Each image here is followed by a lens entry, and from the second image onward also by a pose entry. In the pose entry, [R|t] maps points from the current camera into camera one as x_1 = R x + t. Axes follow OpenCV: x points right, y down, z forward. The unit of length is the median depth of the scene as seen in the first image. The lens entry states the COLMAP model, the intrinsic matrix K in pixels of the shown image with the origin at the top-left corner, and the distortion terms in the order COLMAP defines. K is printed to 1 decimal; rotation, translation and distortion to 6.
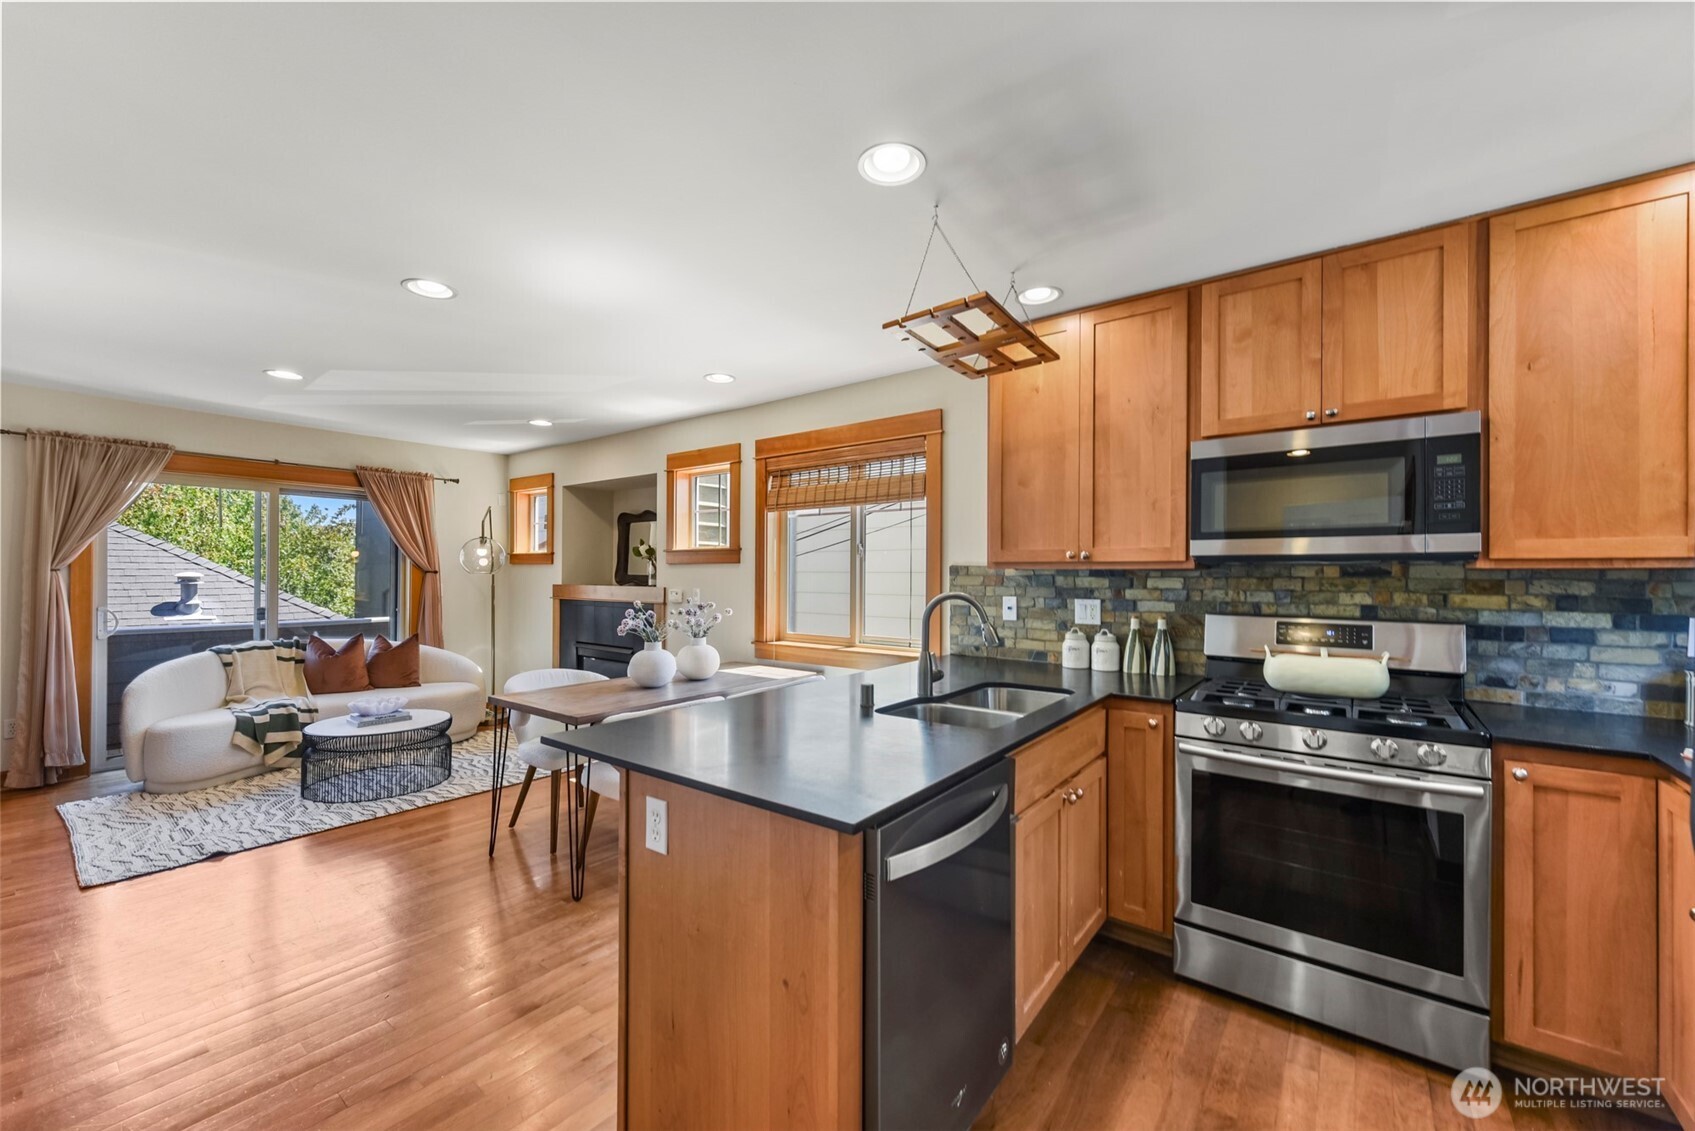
lens RADIAL K [[660.1, 0, 844.0], [0, 660.1, 571.1], [0, 0, 1]] dist [-0.000380, -0.000302]
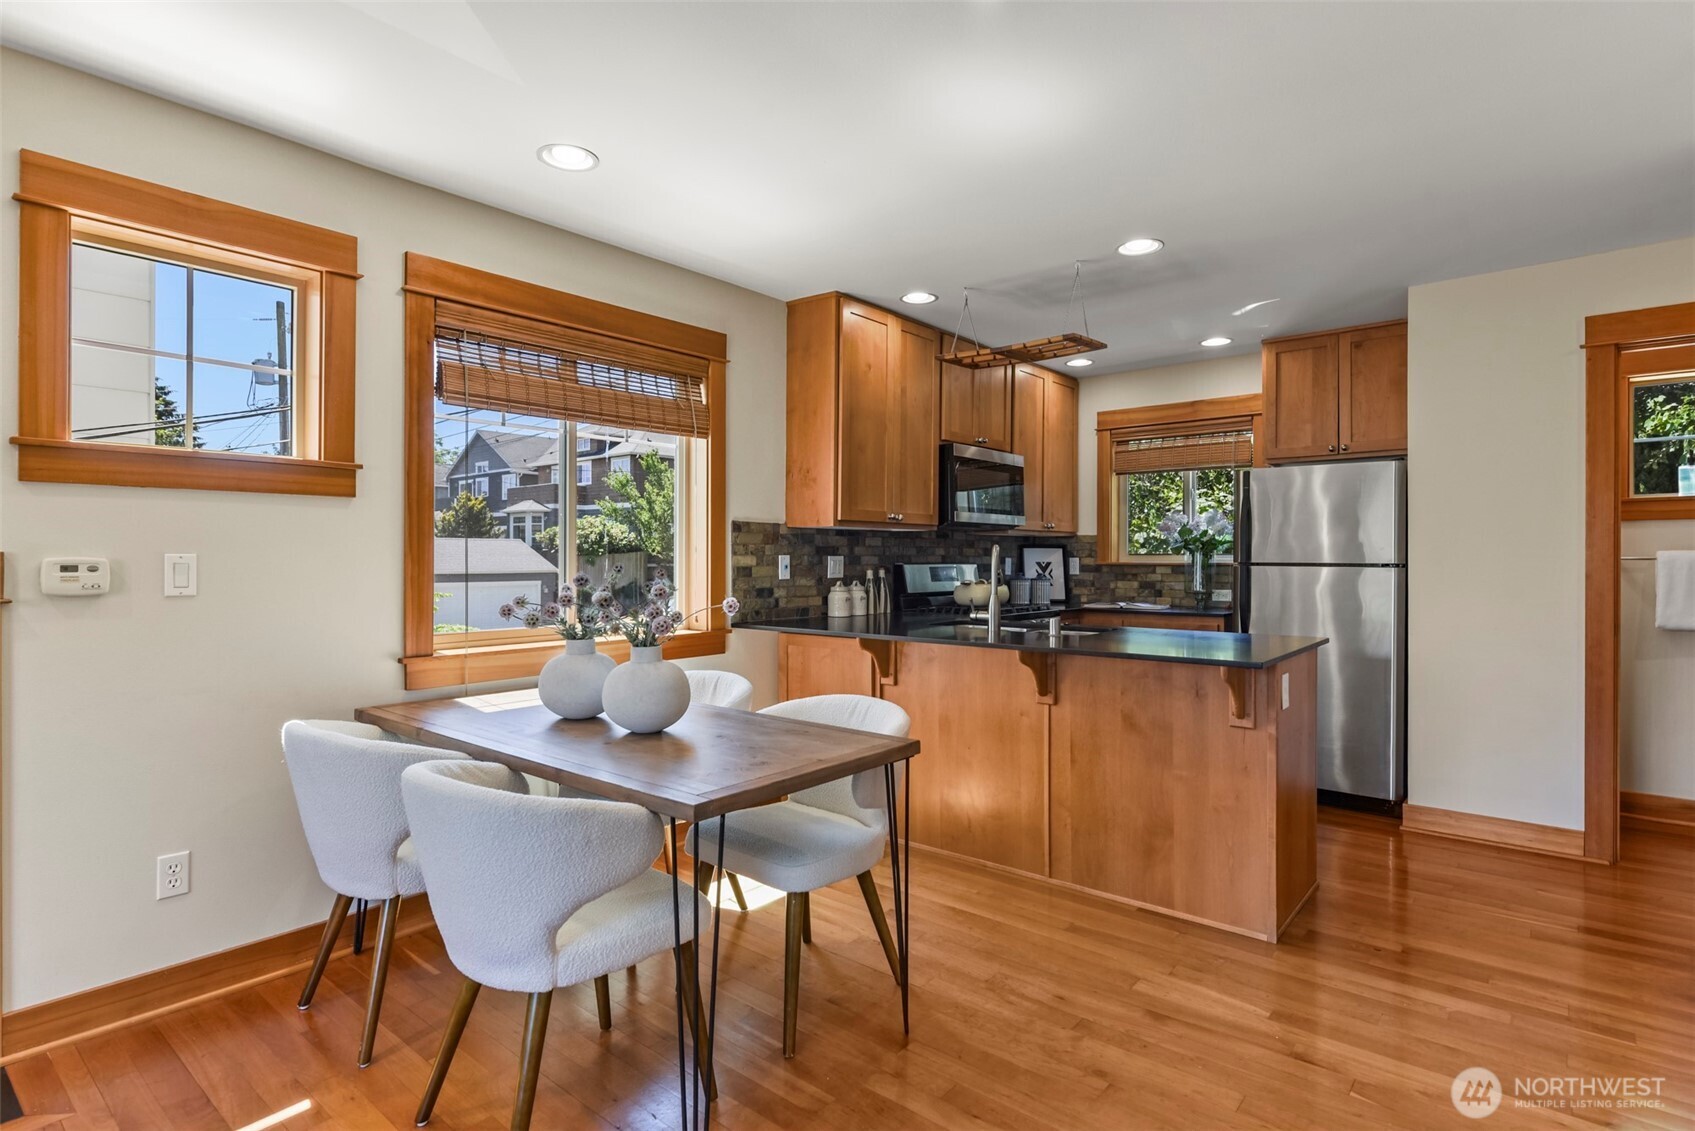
lens RADIAL K [[867.0, 0, 847.8], [0, 867.0, 559.7], [0, 0, 1]] dist [-0.000536, -0.001045]
pose [[0.040654, -0.009364, 0.999129, -1.133616], [-0.007282, 0.999927, 0.009668, 0.036009], [-0.999147, -0.007668, 0.040583, 0.943469]]
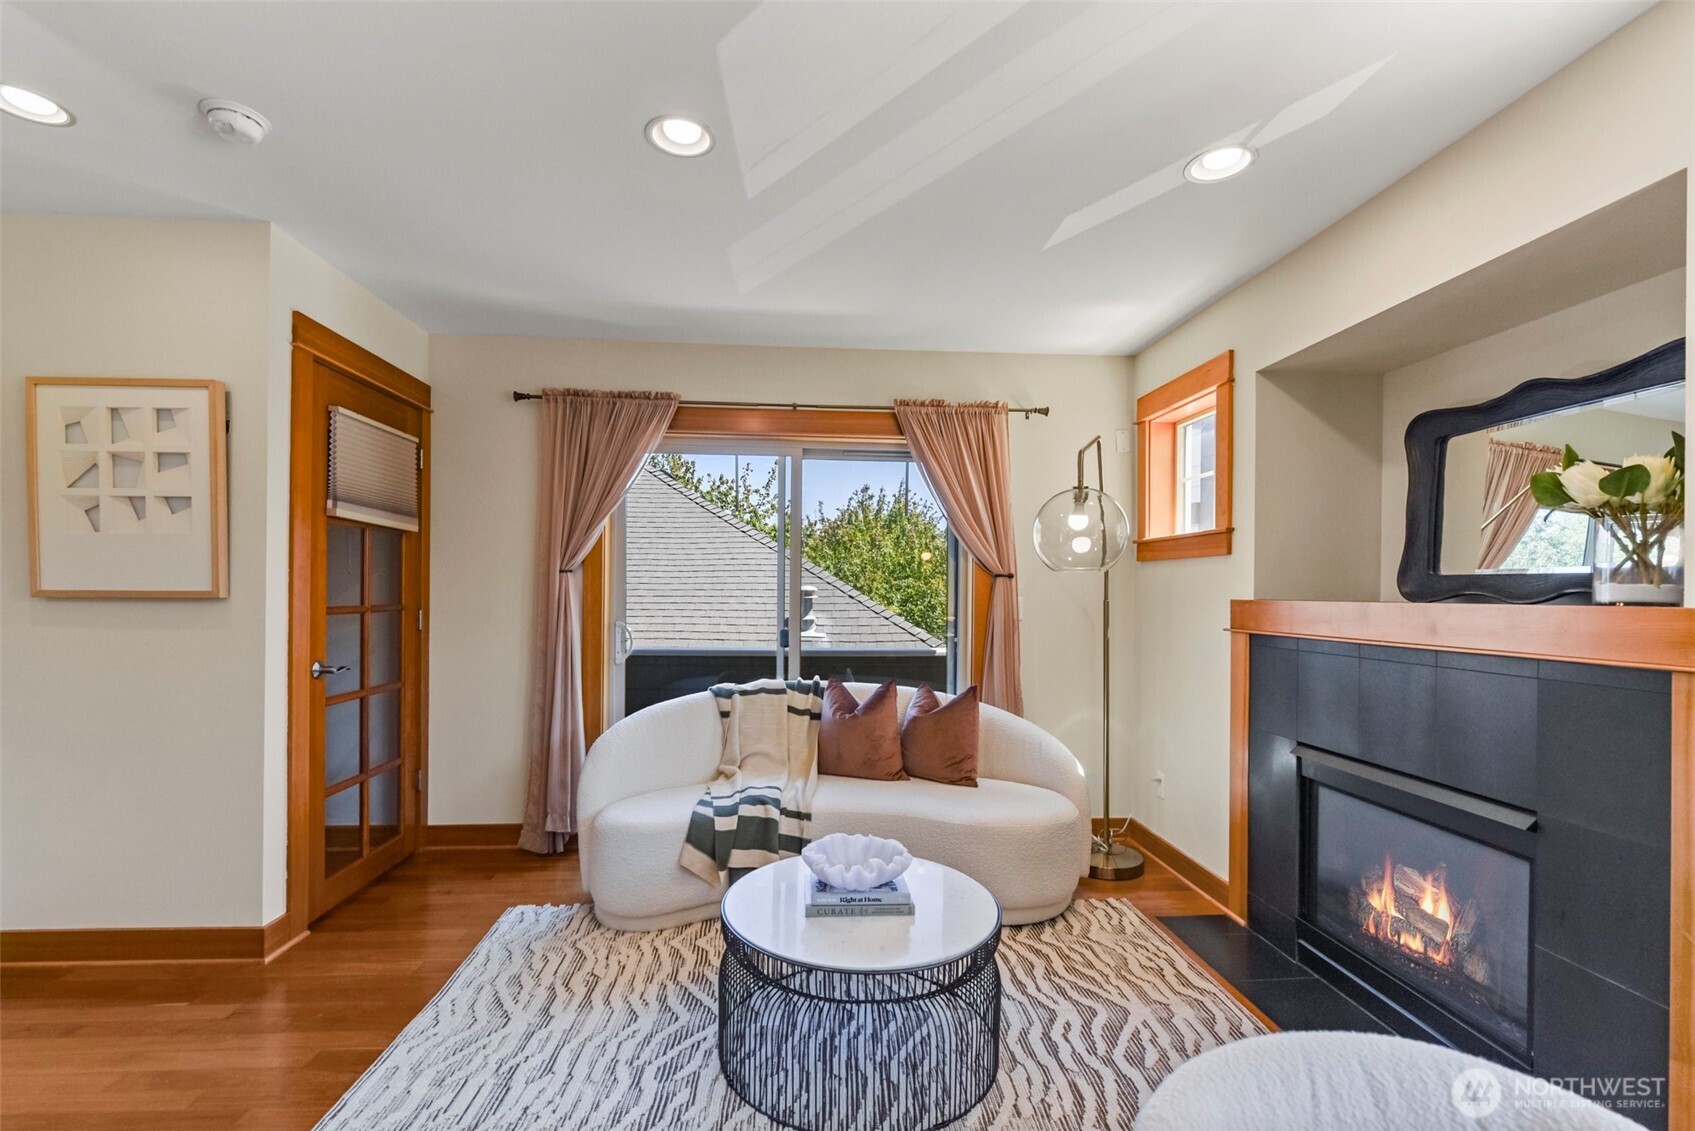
lens RADIAL K [[733.9, 0, 844.1], [0, 733.9, 591.5], [0, 0, 1]] dist [0.001520, -0.000025]
pose [[0.664076, -0.000524, -0.747665, -0.485534], [-0.001777, 0.999996, -0.002279, 0.032615], [0.747663, 0.002842, 0.664072, 0.946656]]
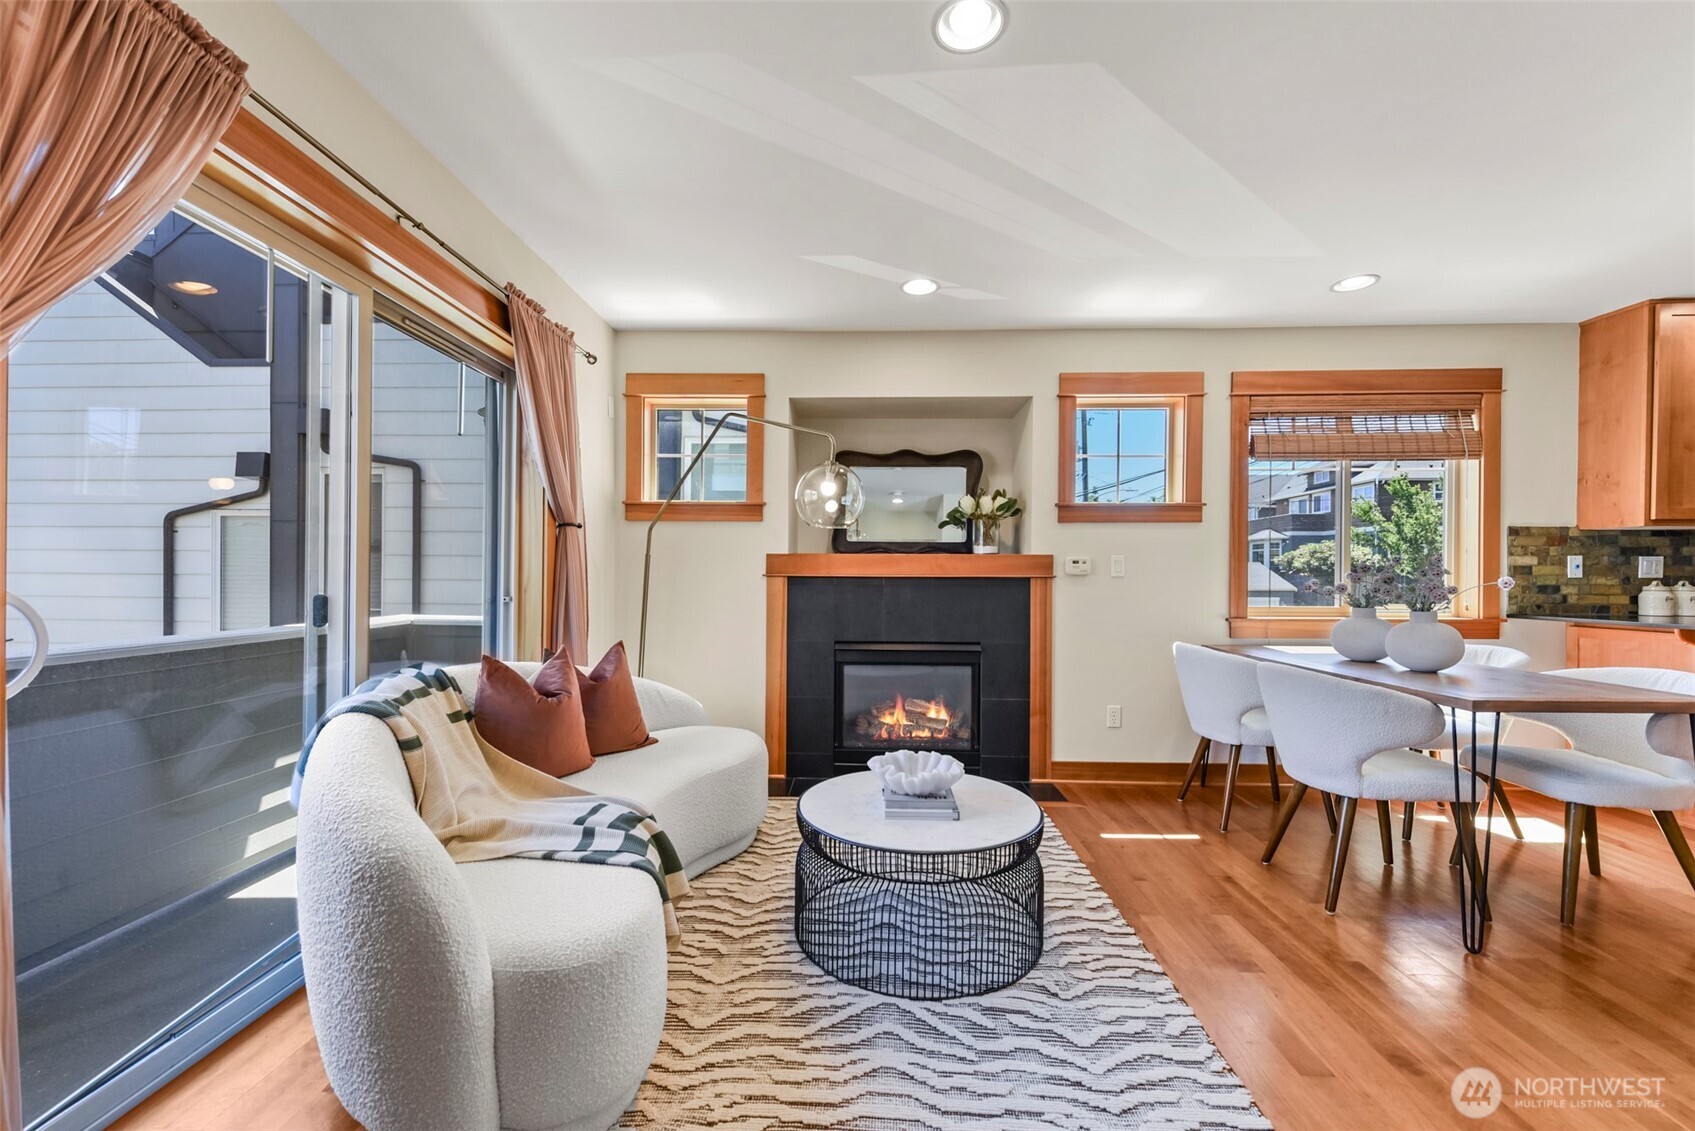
lens RADIAL K [[671.5, 0, 839.4], [0, 671.5, 579.0], [0, 0, 1]] dist [0.001745, -0.000142]
pose [[0.816901, -0.004705, 0.576759, -1.486251], [-0.001797, 0.999941, 0.010703, 0.074006], [-0.576776, -0.009780, 0.816844, 0.880879]]
